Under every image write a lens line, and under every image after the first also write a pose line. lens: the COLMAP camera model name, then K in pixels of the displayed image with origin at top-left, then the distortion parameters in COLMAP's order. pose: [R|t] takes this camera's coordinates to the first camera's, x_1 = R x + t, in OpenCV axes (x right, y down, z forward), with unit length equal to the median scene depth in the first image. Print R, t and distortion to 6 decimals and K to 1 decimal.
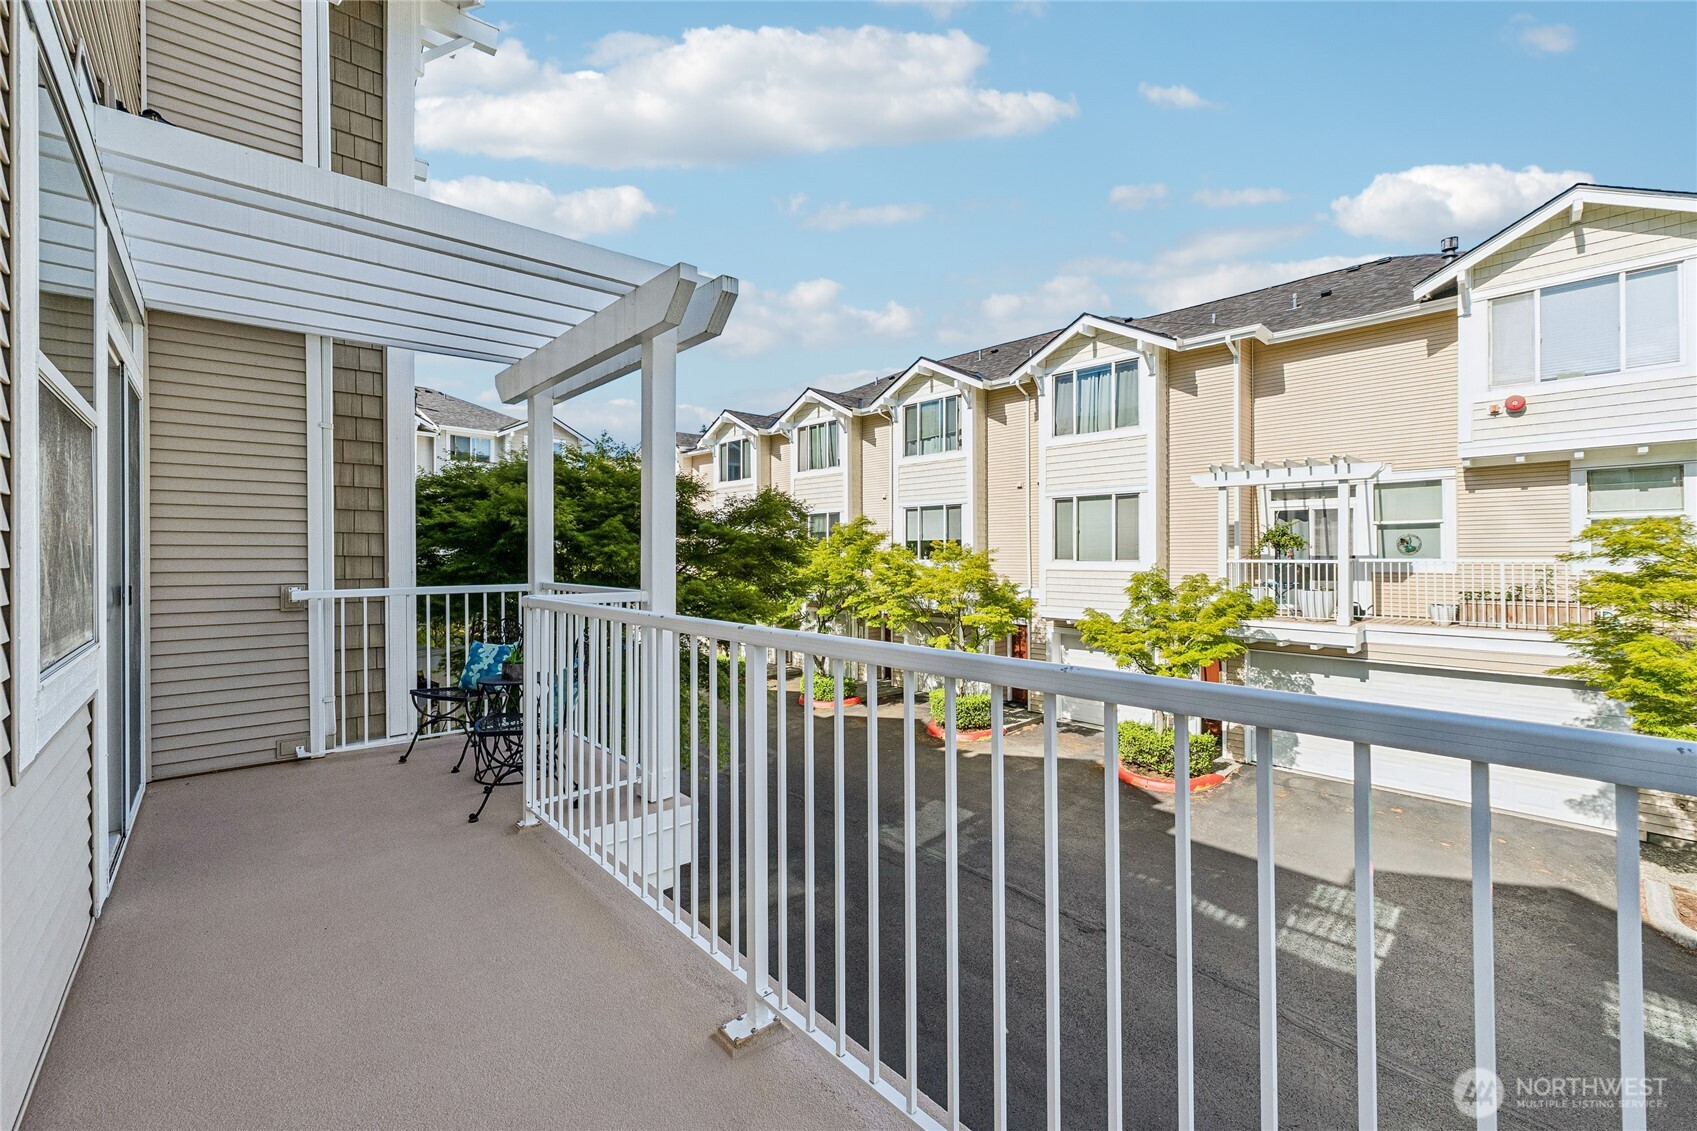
lens RADIAL K [[709.6, 0, 841.4], [0, 709.6, 556.5], [0, 0, 1]] dist [0.004376, -0.000617]
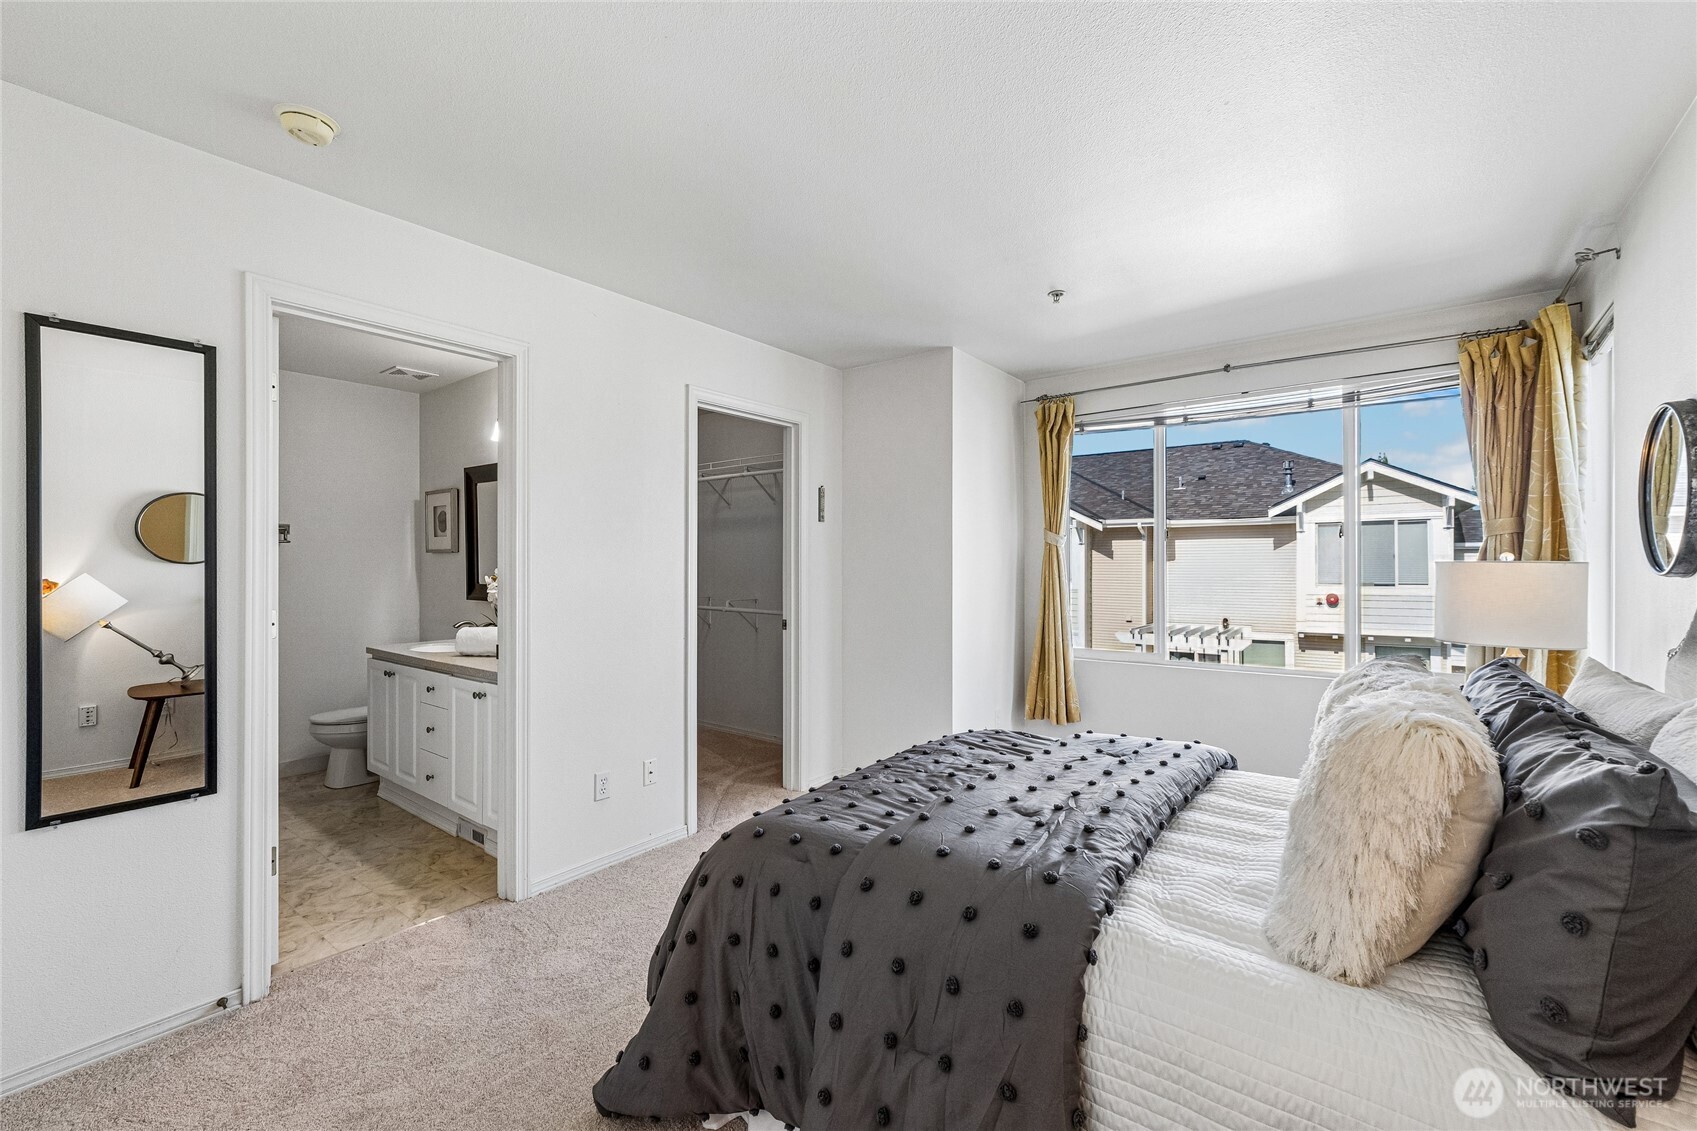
lens RADIAL K [[709.6, 0, 849.9], [0, 709.6, 567.2], [0, 0, 1]] dist [0.004376, -0.000617]
pose [[0.979905, 0.002764, 0.199446, -0.266457], [-0.002387, 0.999995, -0.002130, -0.258264], [-0.199451, 0.001611, 0.979907, -0.188962]]
